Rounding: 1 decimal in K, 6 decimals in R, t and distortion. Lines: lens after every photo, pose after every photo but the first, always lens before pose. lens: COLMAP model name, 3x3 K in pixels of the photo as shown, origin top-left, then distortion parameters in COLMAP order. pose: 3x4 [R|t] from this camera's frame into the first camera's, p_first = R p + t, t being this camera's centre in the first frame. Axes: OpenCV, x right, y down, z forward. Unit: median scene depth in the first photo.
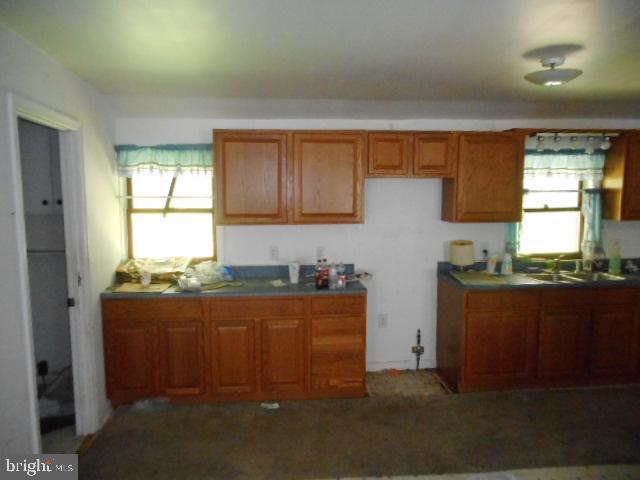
lens RADIAL K [[477.4, 0, 319.0], [0, 477.4, 240.4], [0, 0, 1]] dist [-0.005861, 0.000459]
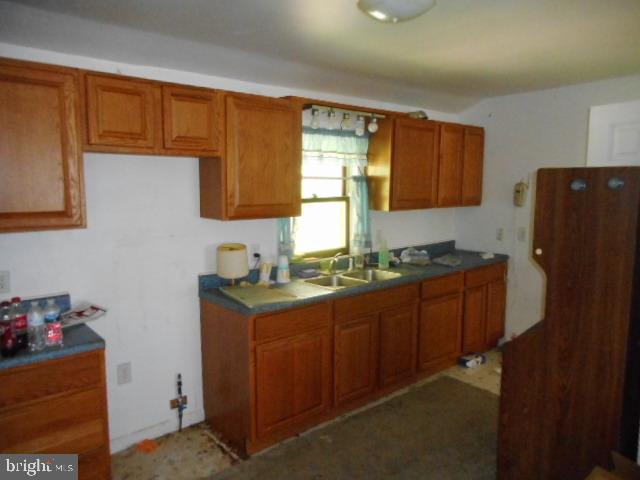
lens RADIAL K [[477.4, 0, 320.6], [0, 477.4, 245.7], [0, 0, 1]] dist [-0.005861, 0.000459]
pose [[0.814531, -0.068053, 0.576114, -0.012017], [0.050847, 0.997648, 0.045957, -0.023923], [-0.577887, -0.008140, 0.816076, 0.326270]]
